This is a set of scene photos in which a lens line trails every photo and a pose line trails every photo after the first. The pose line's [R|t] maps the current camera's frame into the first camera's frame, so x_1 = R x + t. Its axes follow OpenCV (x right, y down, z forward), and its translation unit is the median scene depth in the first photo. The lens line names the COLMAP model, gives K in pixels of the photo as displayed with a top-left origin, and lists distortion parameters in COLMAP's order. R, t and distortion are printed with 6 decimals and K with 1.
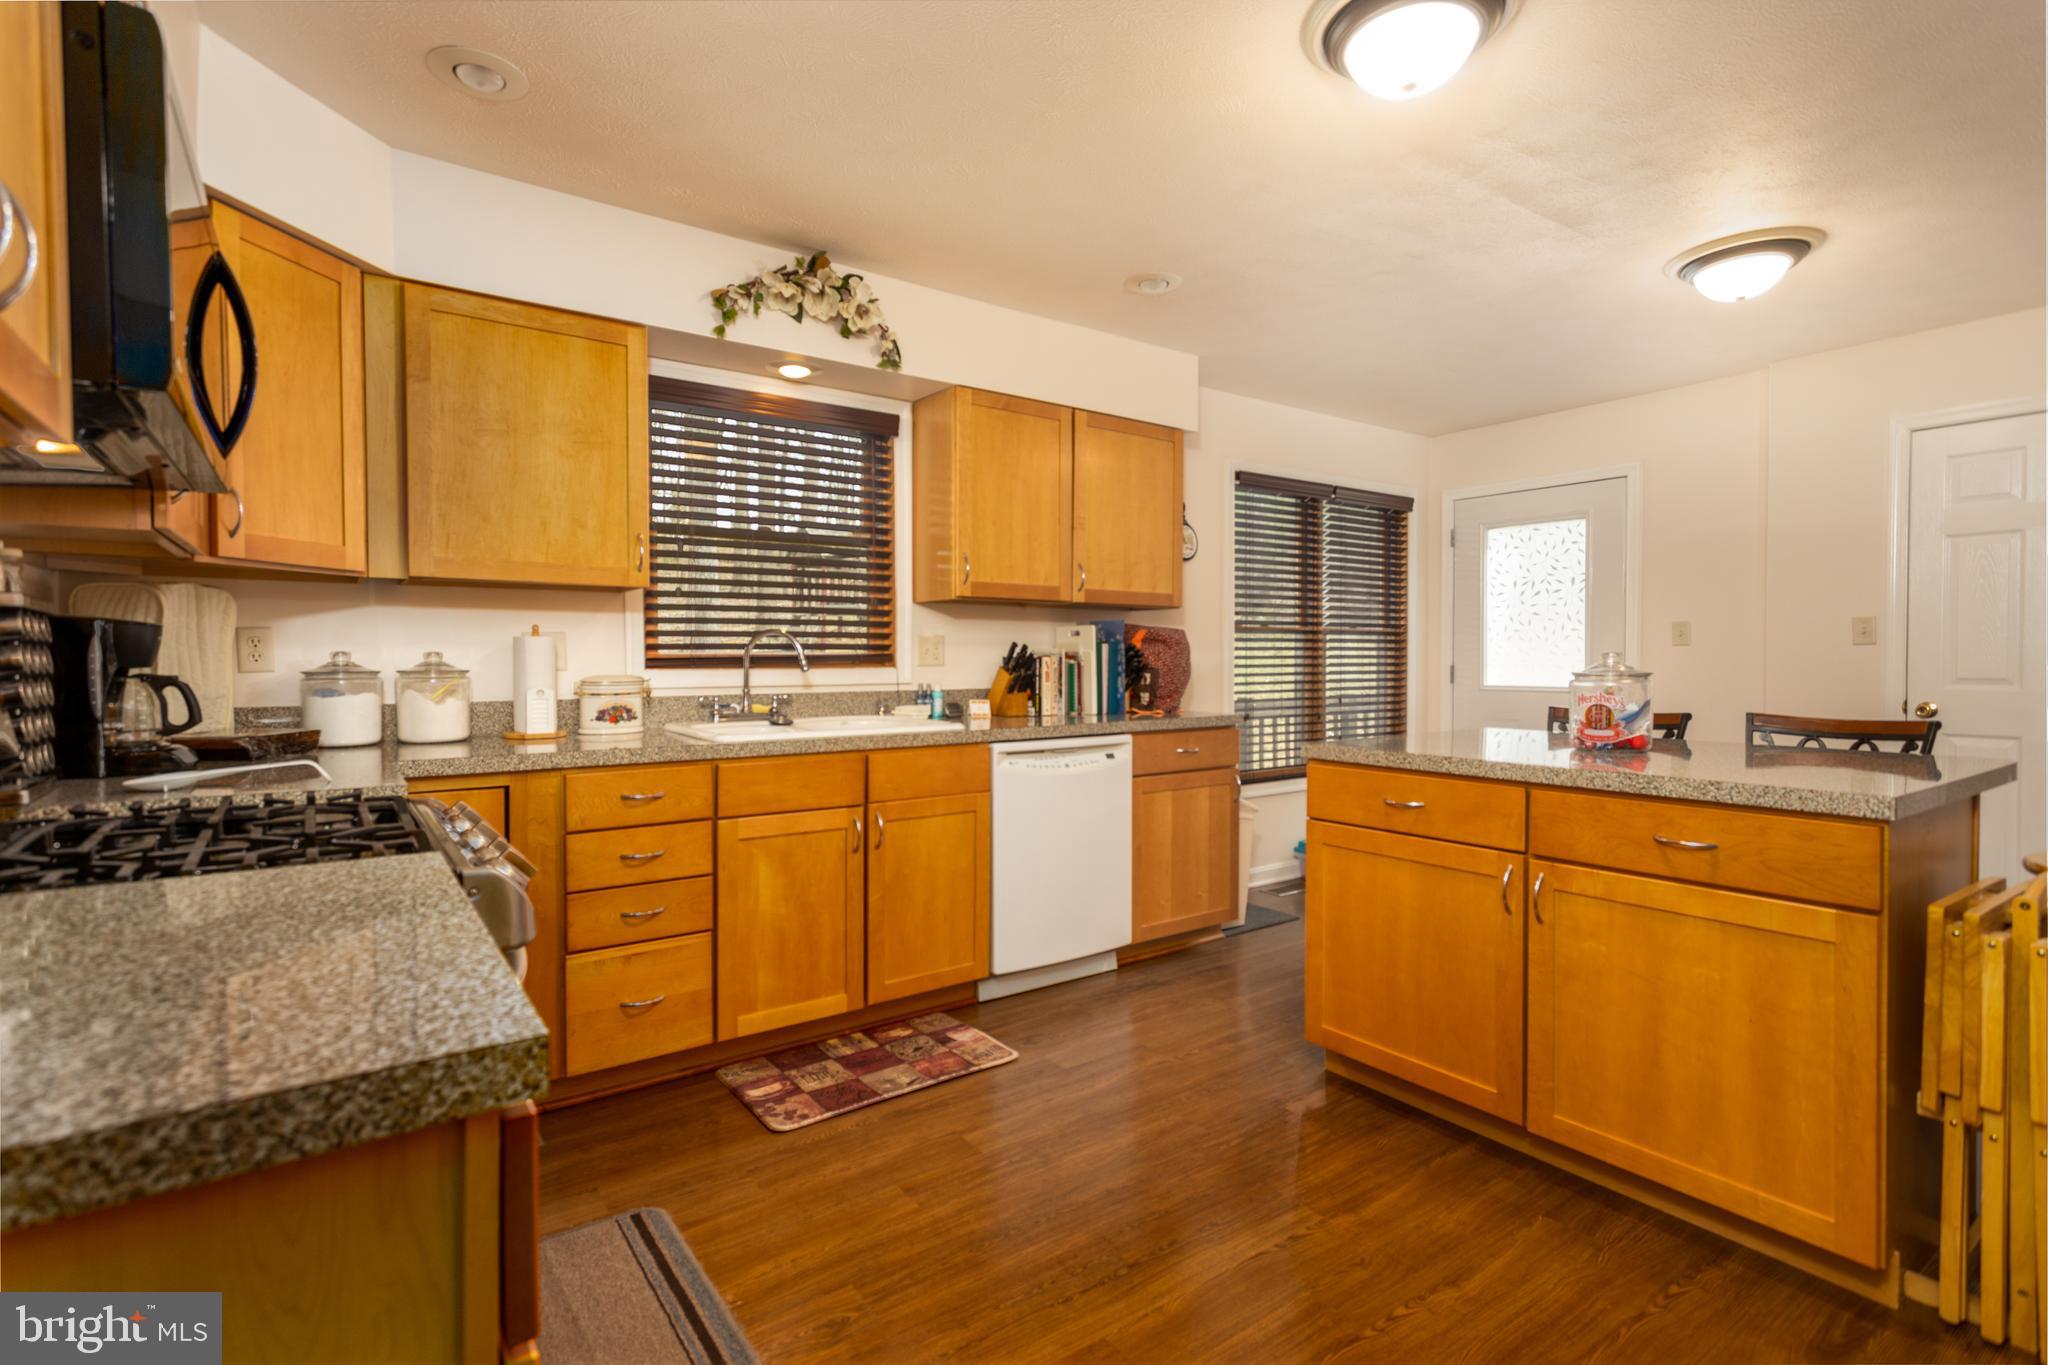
lens RADIAL K [[983.9, 0, 1023.2], [0, 983.9, 672.6], [0, 0, 1]] dist [0.012755, -0.000715]
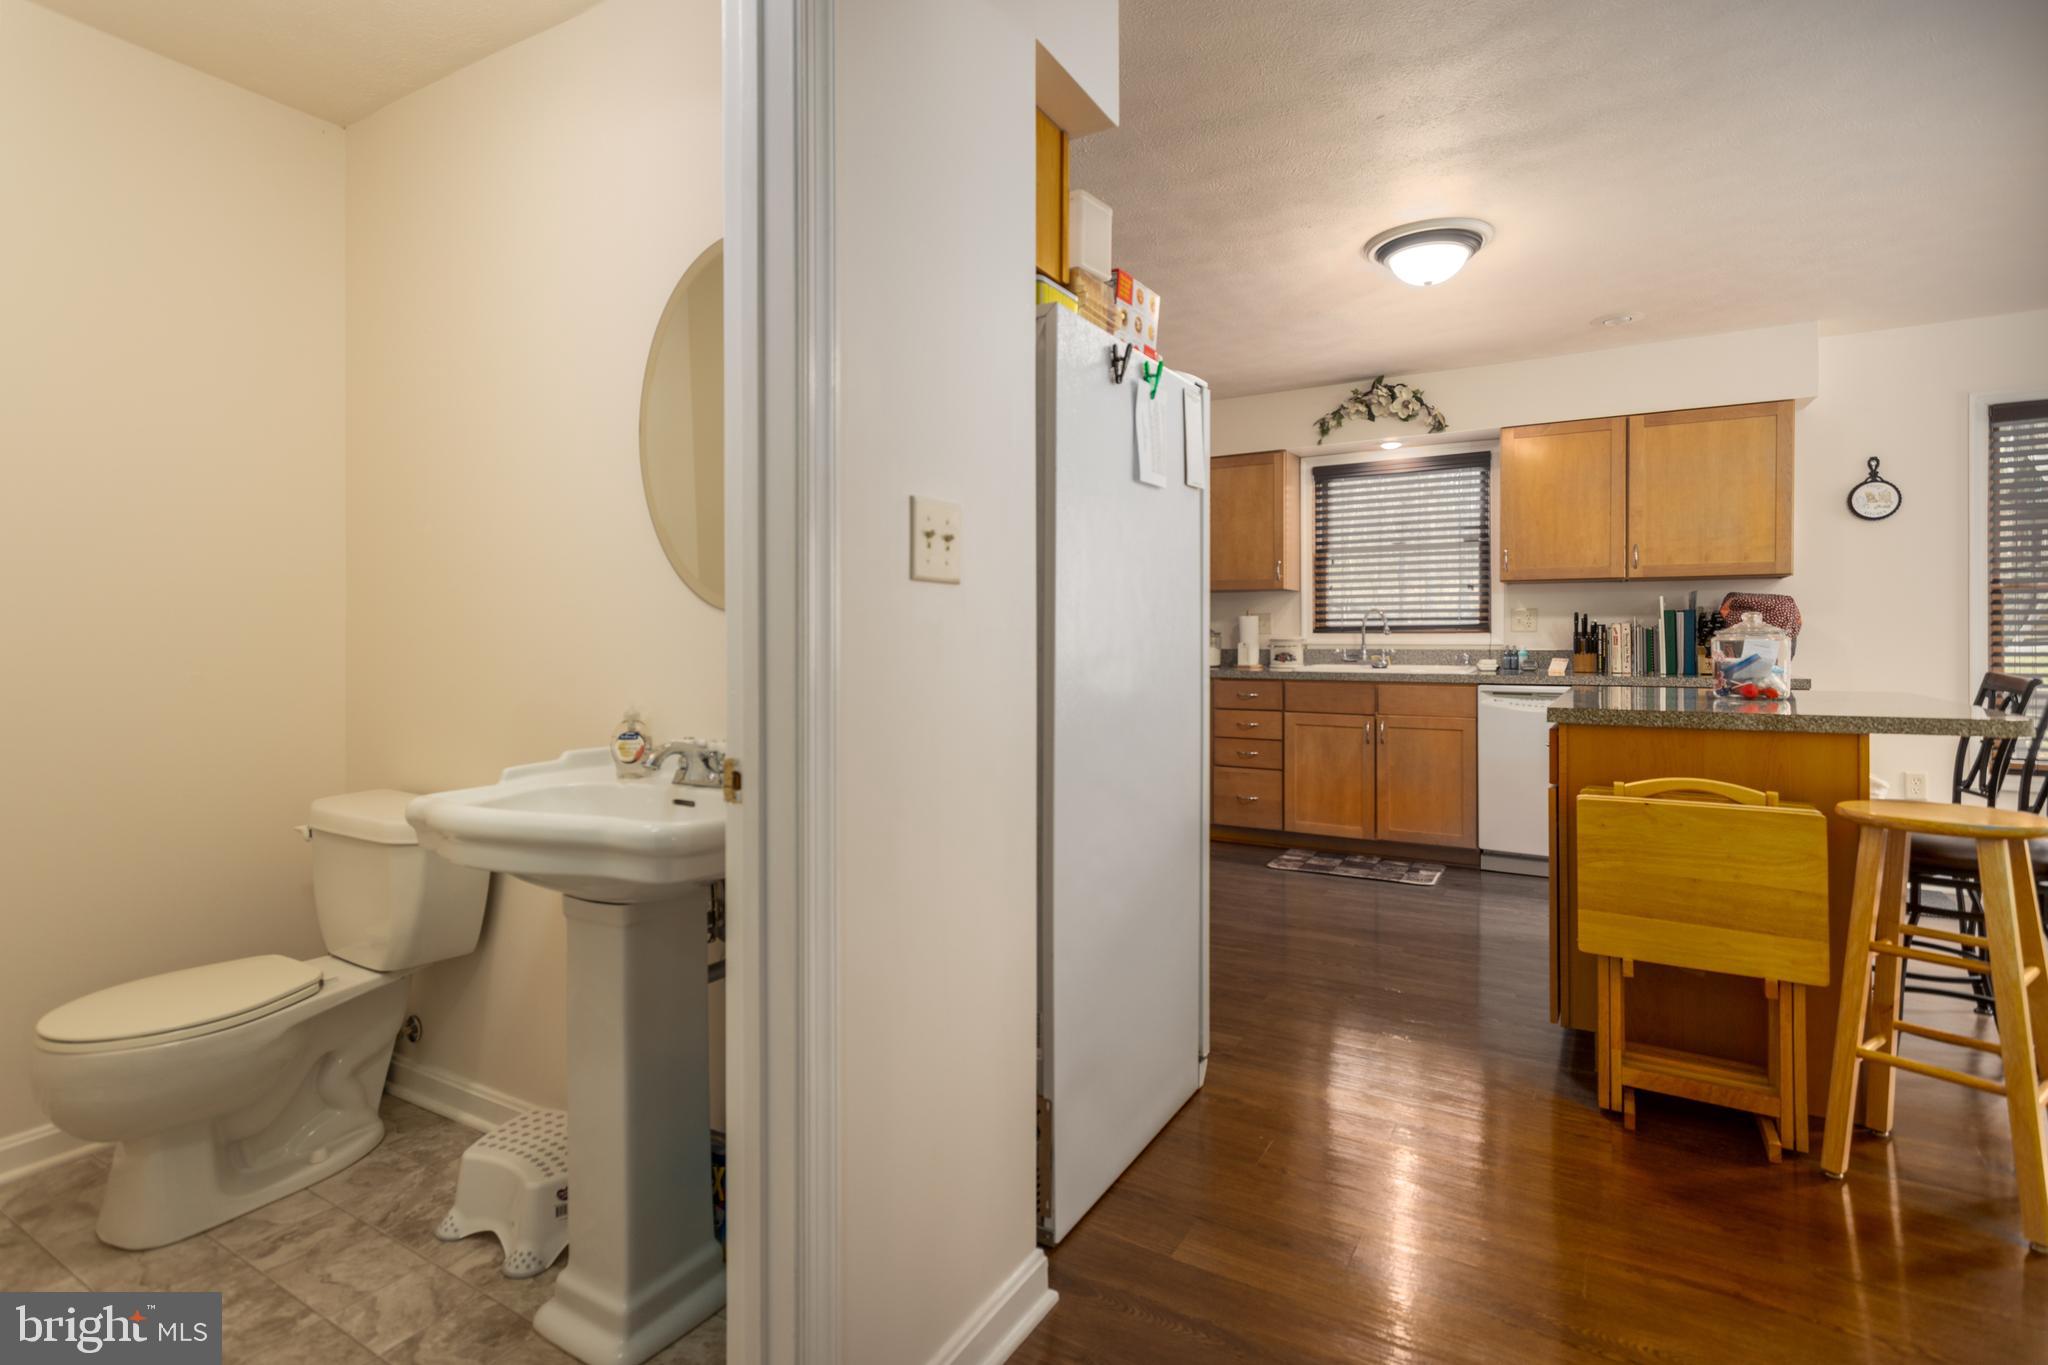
lens RADIAL K [[983.9, 0, 1013.2], [0, 983.9, 648.2], [0, 0, 1]] dist [0.012755, -0.000715]
pose [[0.383353, 0.010814, -0.923539, 1.007011], [-0.012486, 0.999901, 0.006525, 0.017378], [0.923517, 0.009029, 0.383450, -0.167388]]
